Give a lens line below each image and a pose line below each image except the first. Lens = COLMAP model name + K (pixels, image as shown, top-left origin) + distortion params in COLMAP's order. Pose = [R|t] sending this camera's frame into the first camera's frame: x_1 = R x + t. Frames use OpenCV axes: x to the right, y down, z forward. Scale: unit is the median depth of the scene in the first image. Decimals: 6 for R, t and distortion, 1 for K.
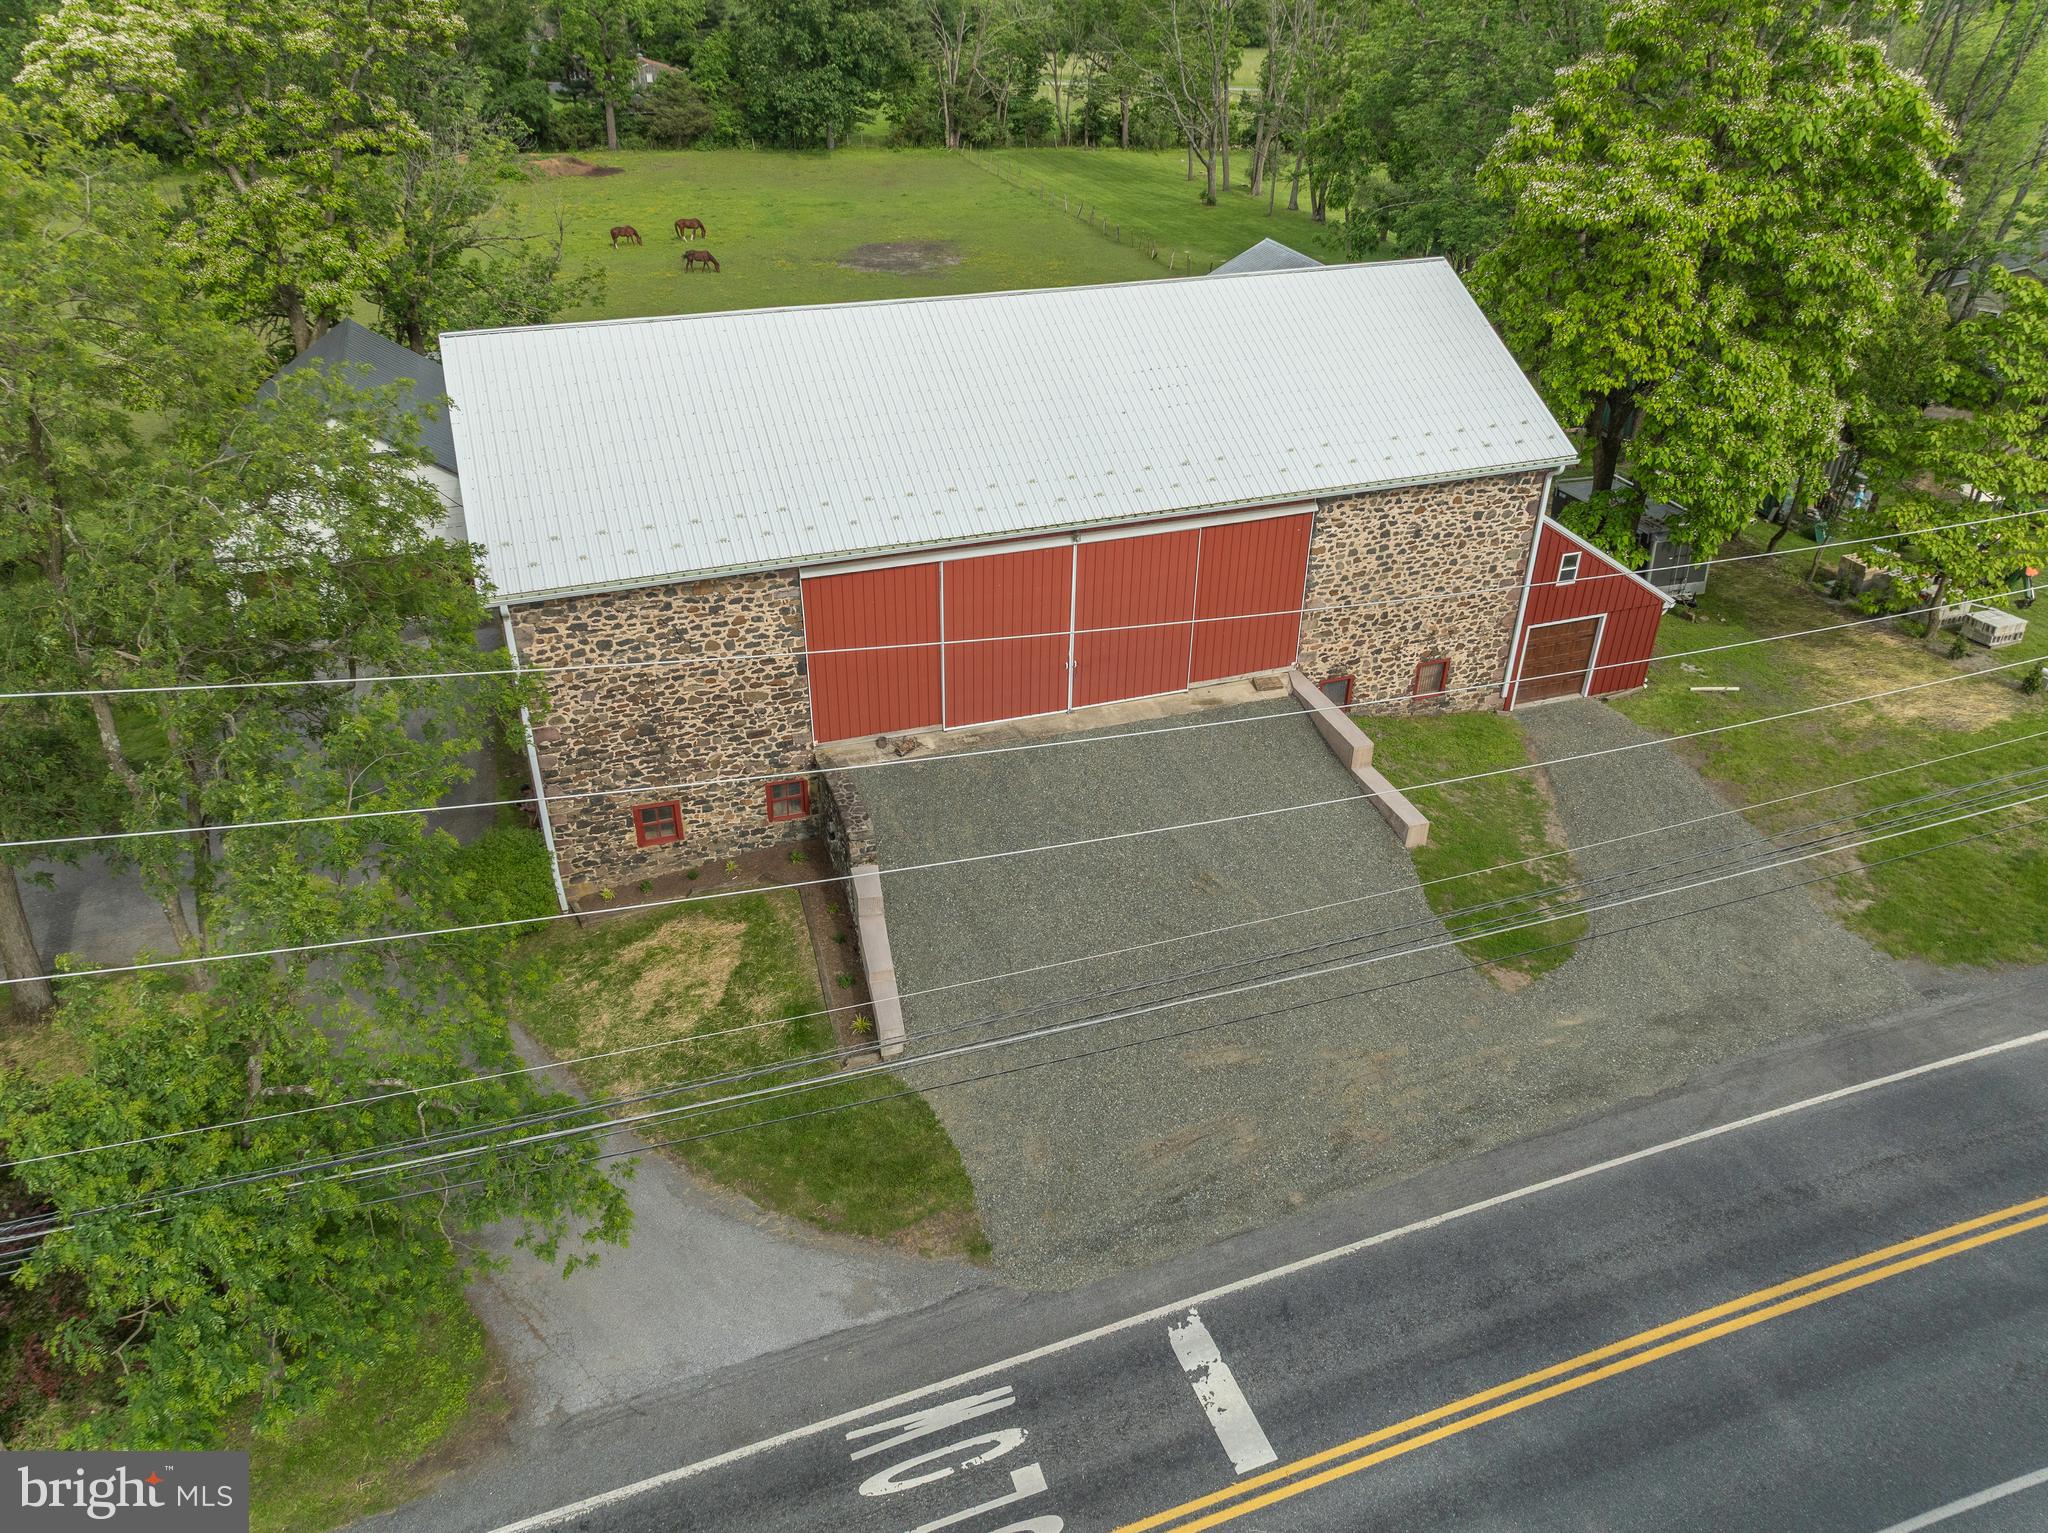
lens RADIAL K [[1429.5, 0, 1029.0], [0, 1429.5, 744.5], [0, 0, 1]] dist [-0.003453, 0.001039]
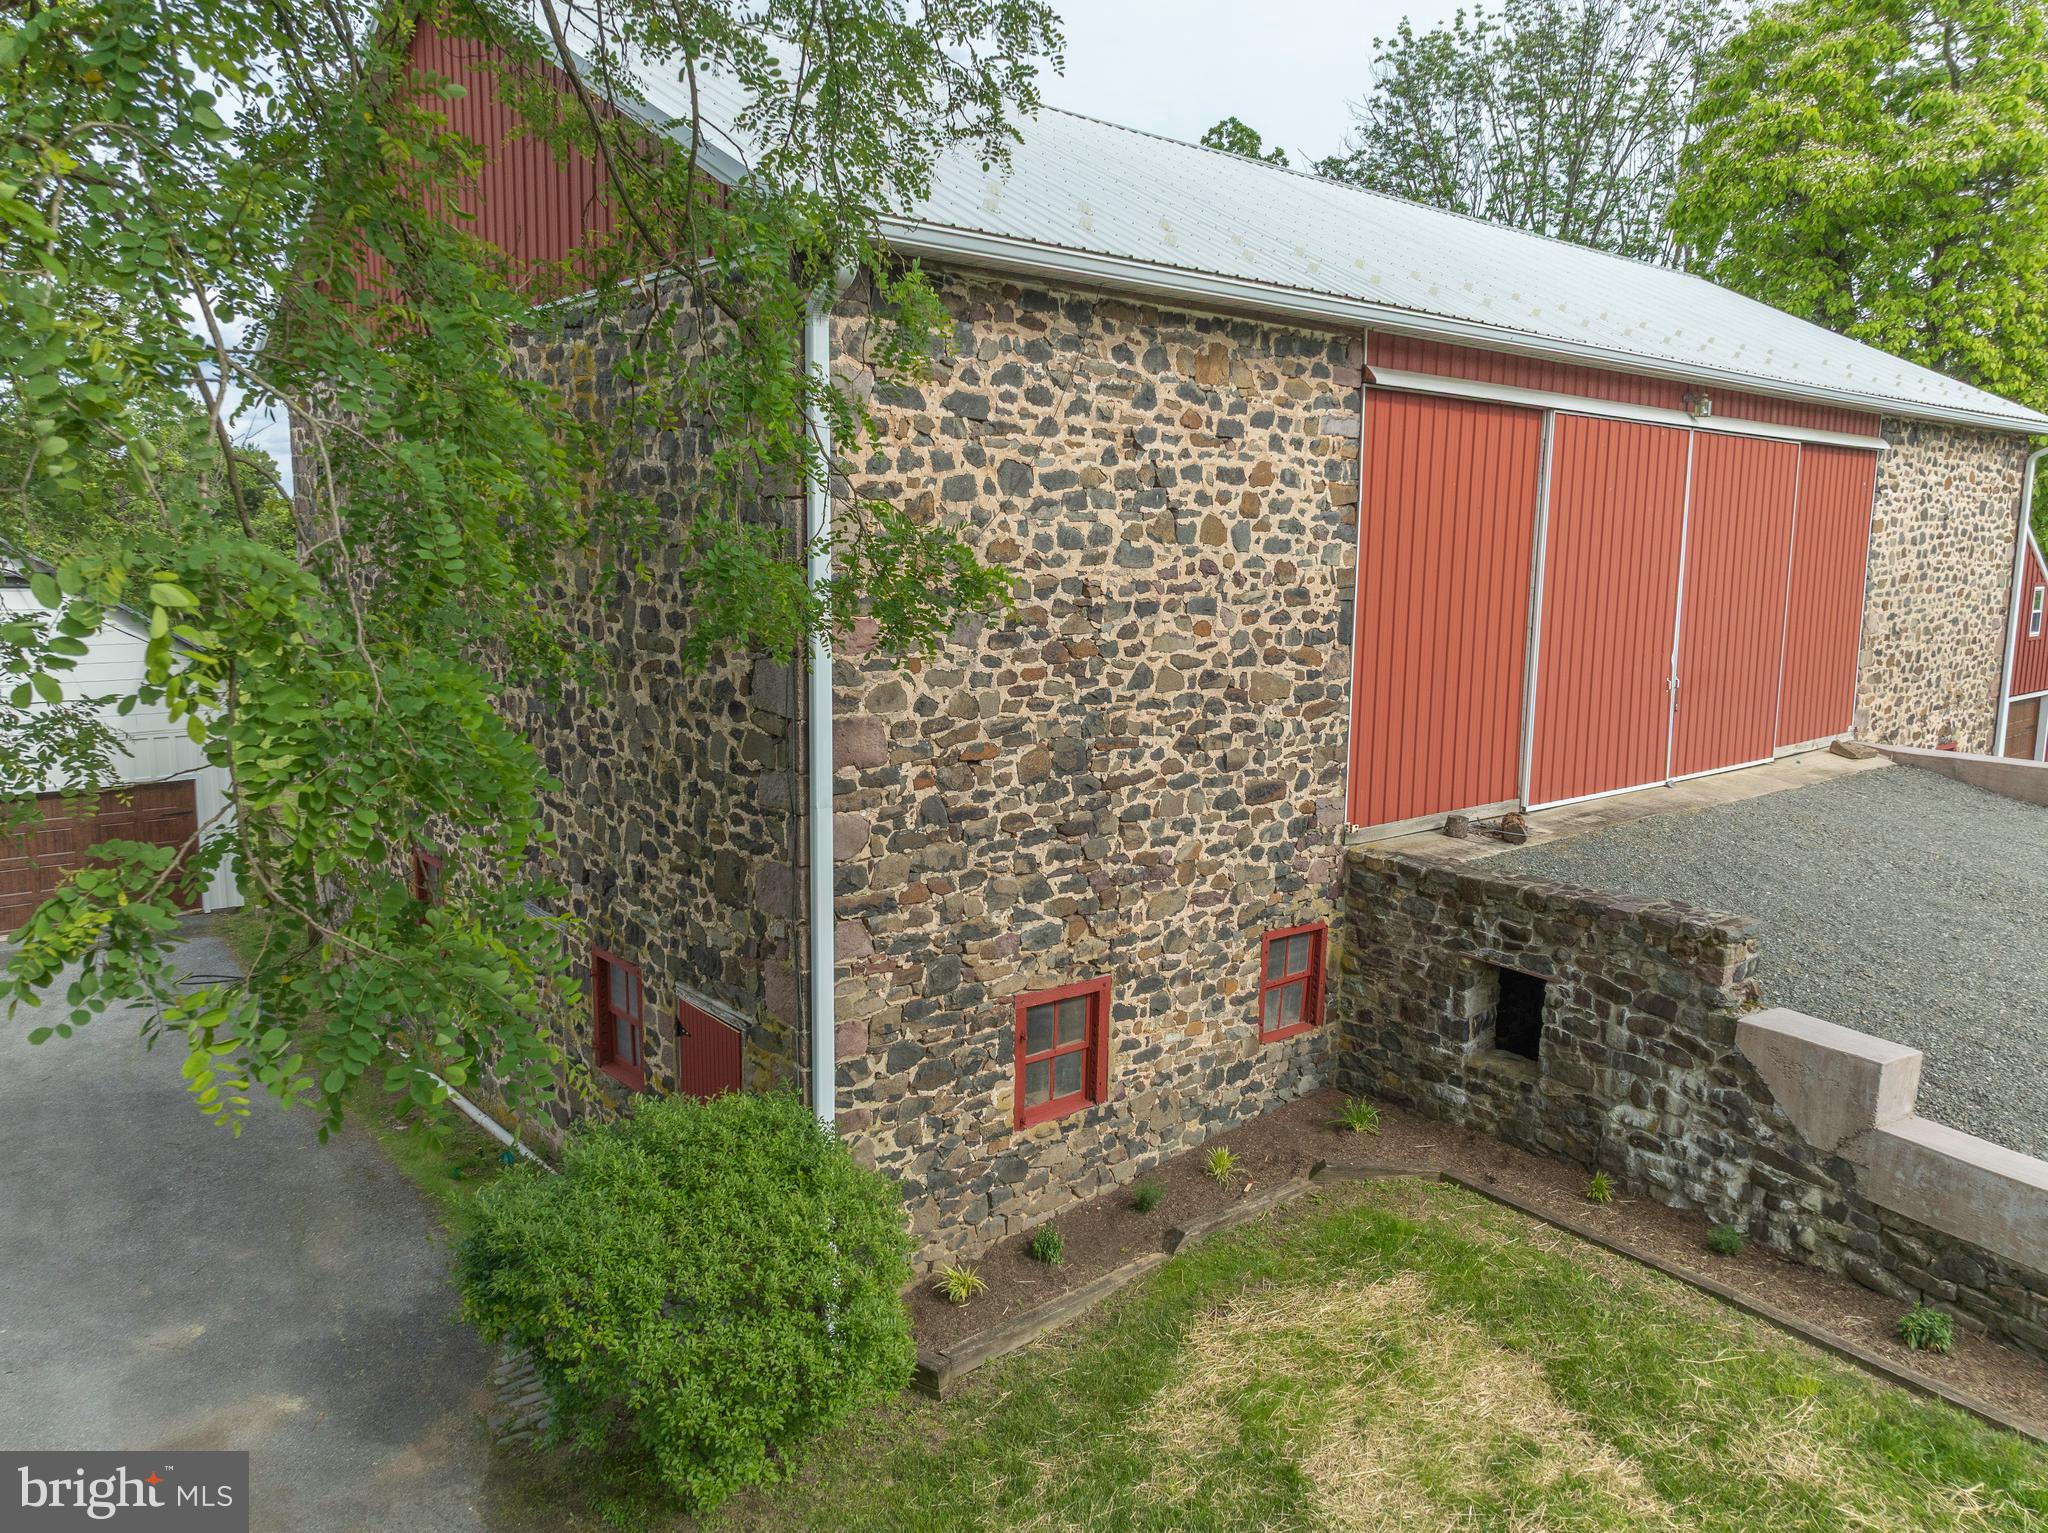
lens RADIAL K [[1434.4, 0, 1028.7], [0, 1434.4, 737.5], [0, 0, 1]] dist [-0.000749, -0.003240]
pose [[0.937027, -0.050824, 0.345539, -0.399307], [0.179158, 0.919215, -0.350635, 0.110950], [-0.299804, 0.390461, 0.870435, 0.673764]]
